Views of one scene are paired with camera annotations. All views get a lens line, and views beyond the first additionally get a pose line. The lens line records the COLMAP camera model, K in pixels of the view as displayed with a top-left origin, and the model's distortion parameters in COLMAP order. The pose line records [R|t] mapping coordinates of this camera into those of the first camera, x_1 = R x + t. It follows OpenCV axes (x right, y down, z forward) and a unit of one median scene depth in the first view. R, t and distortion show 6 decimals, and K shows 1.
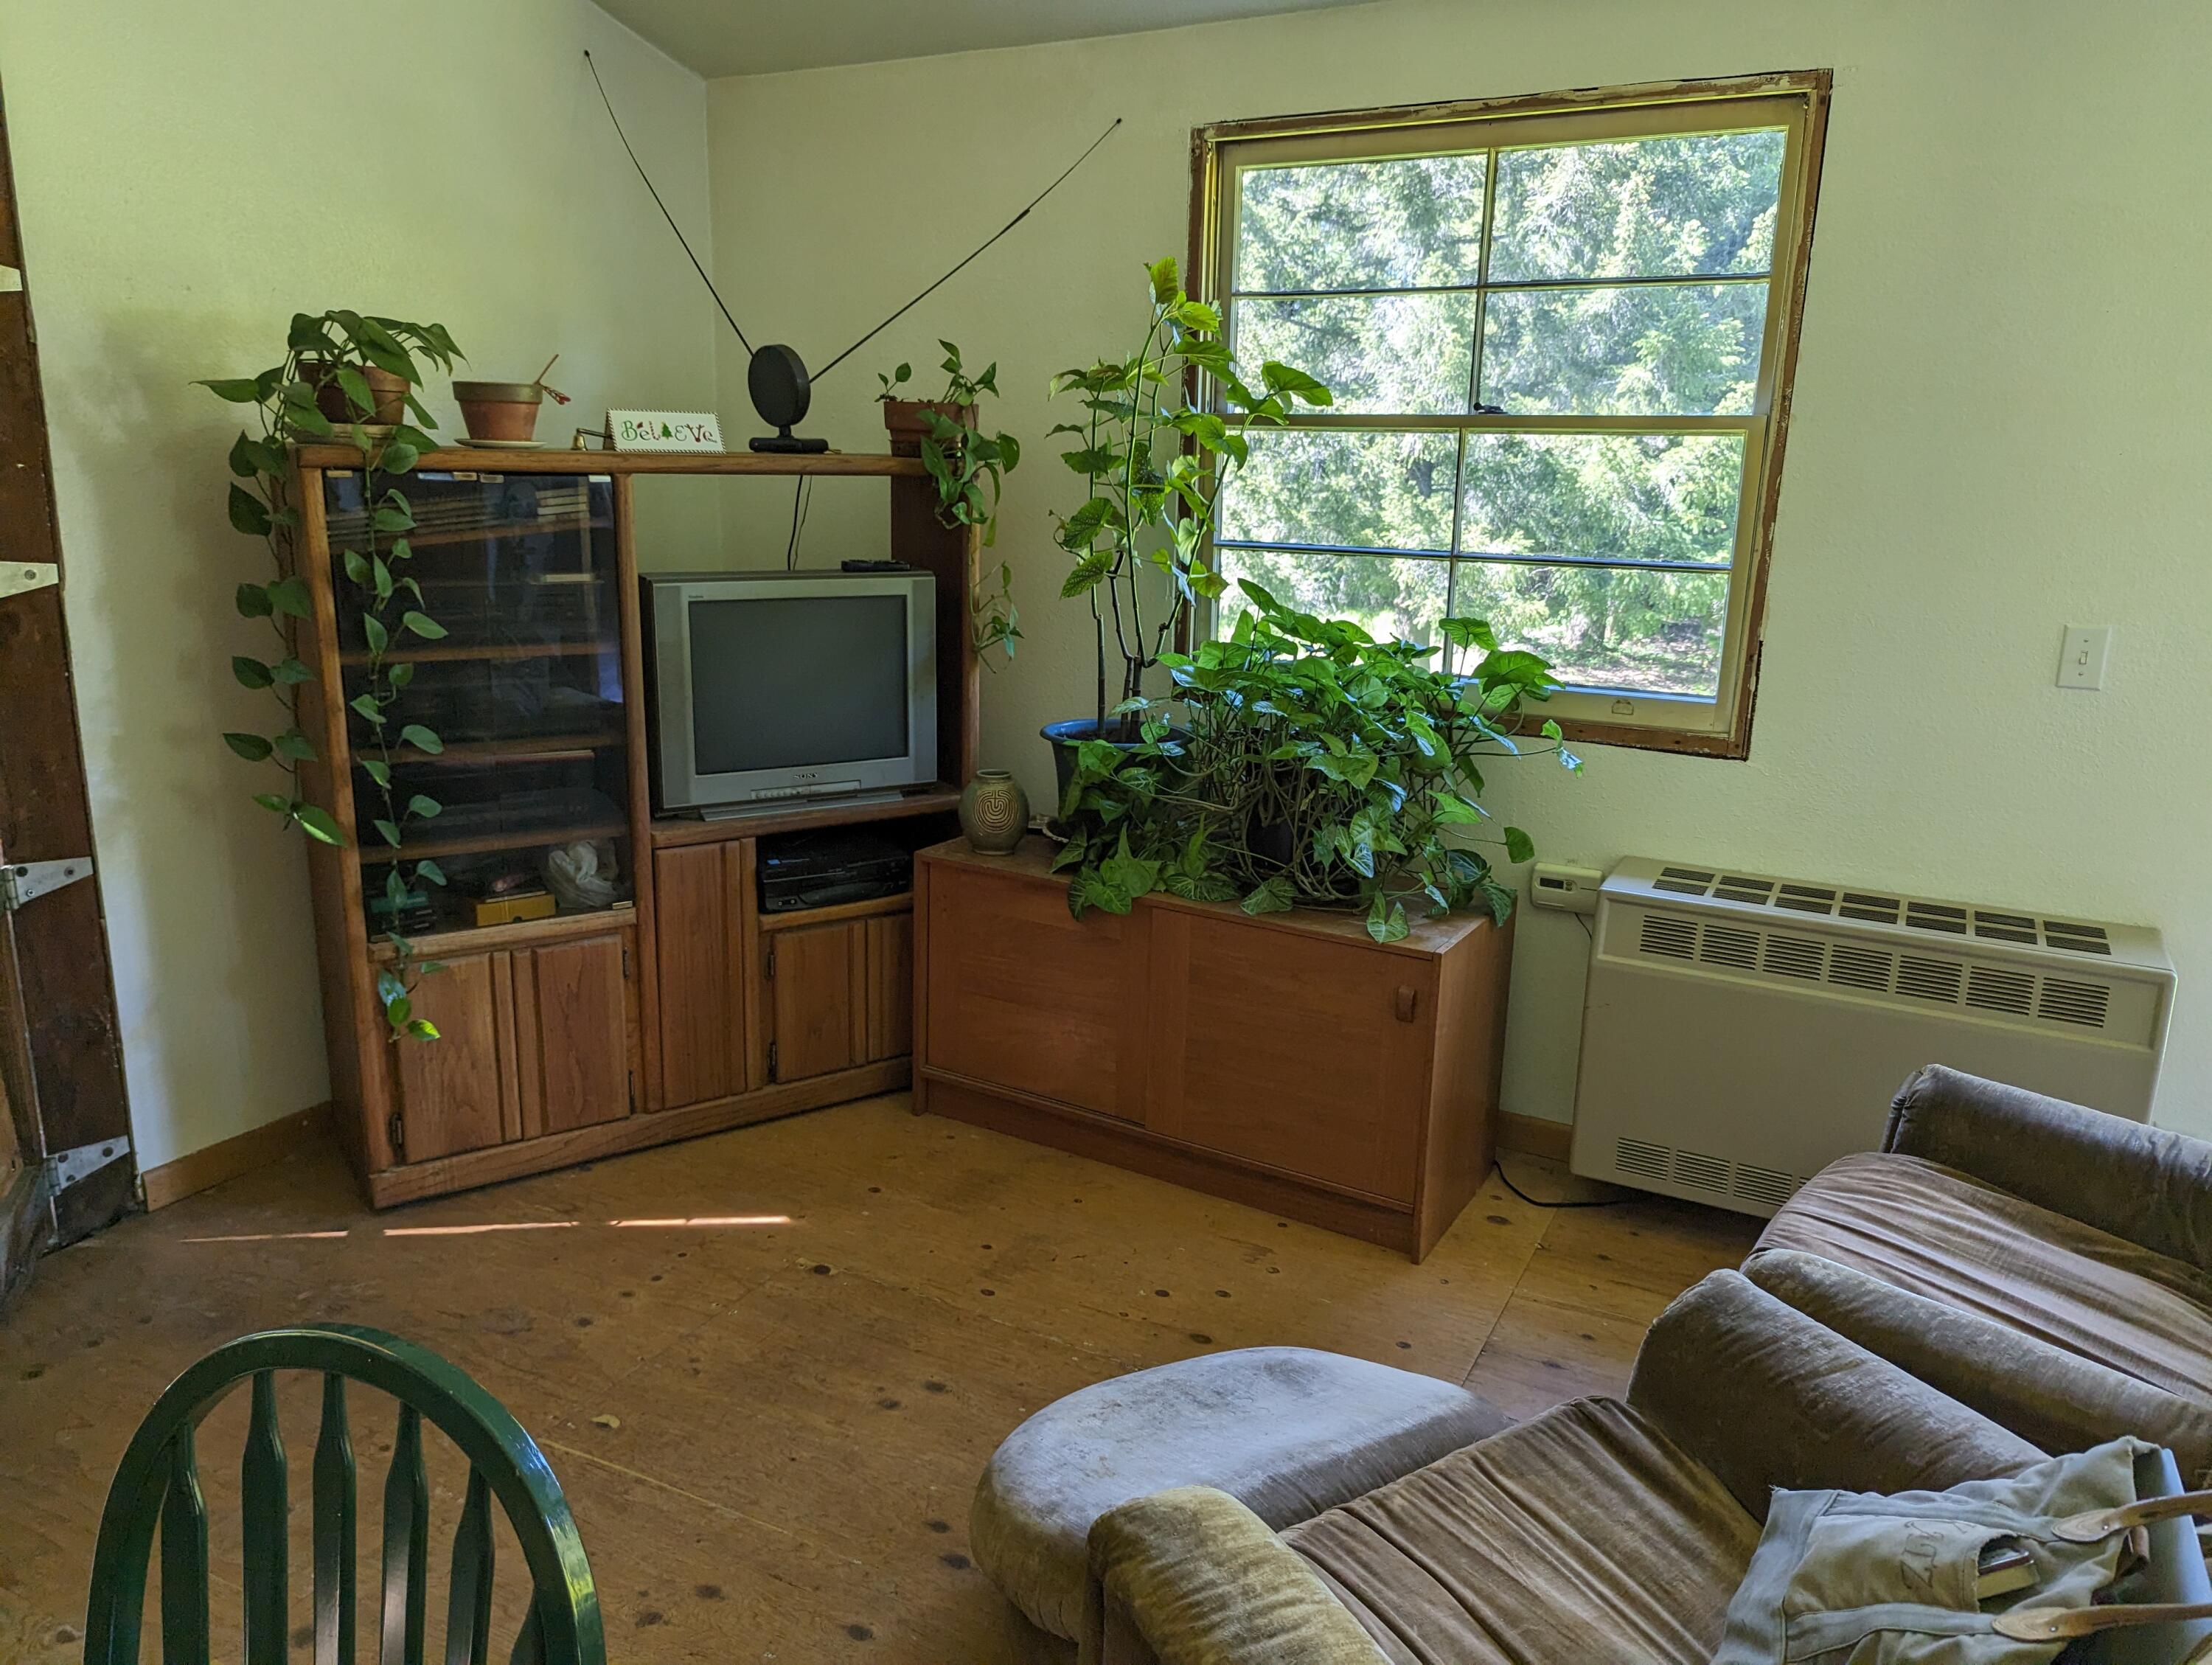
lens RADIAL K [[1558.0, 0, 1087.1], [0, 1558.0, 828.1], [0, 0, 1]] dist [0.066957, -0.062655]
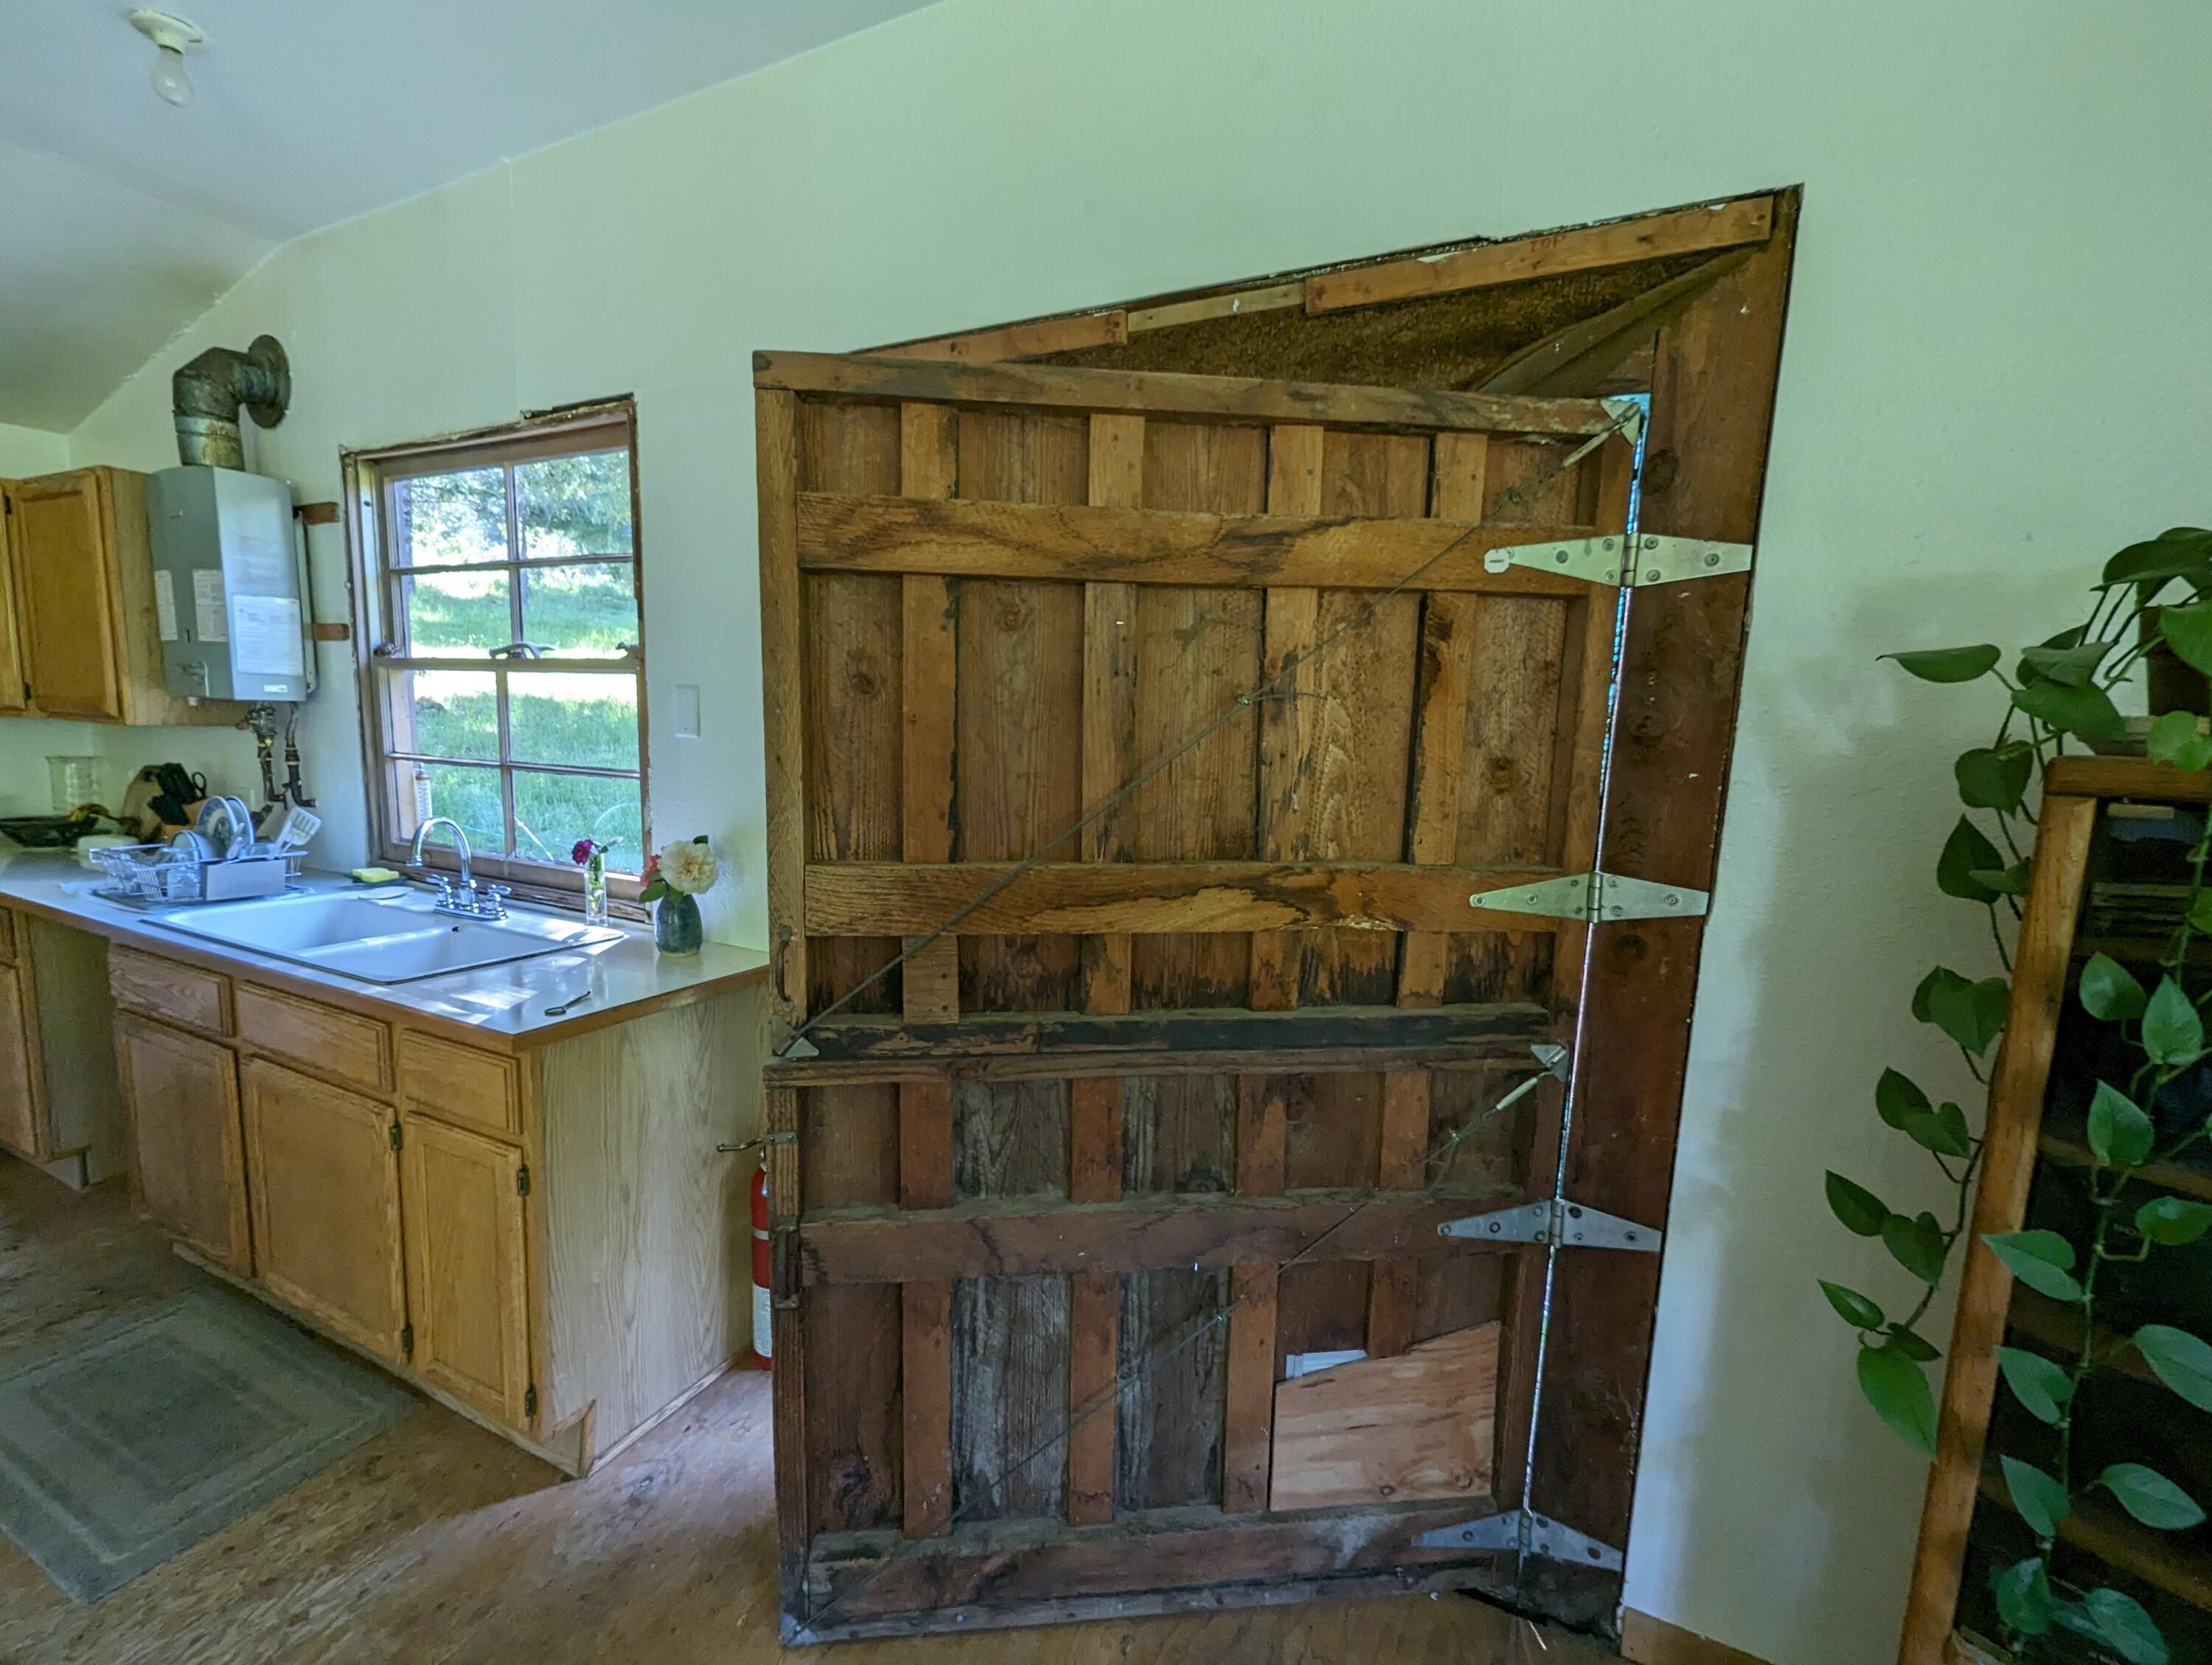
lens RADIAL K [[914.7, 0, 1122.5], [0, 914.7, 840.7], [0, 0, 1]] dist [-0.001123, -0.000946]
pose [[0.061420, 0.105212, -0.992551, -0.185466], [-0.280515, 0.956167, 0.083996, -0.137380], [0.957882, 0.273267, 0.088241, 0.614904]]
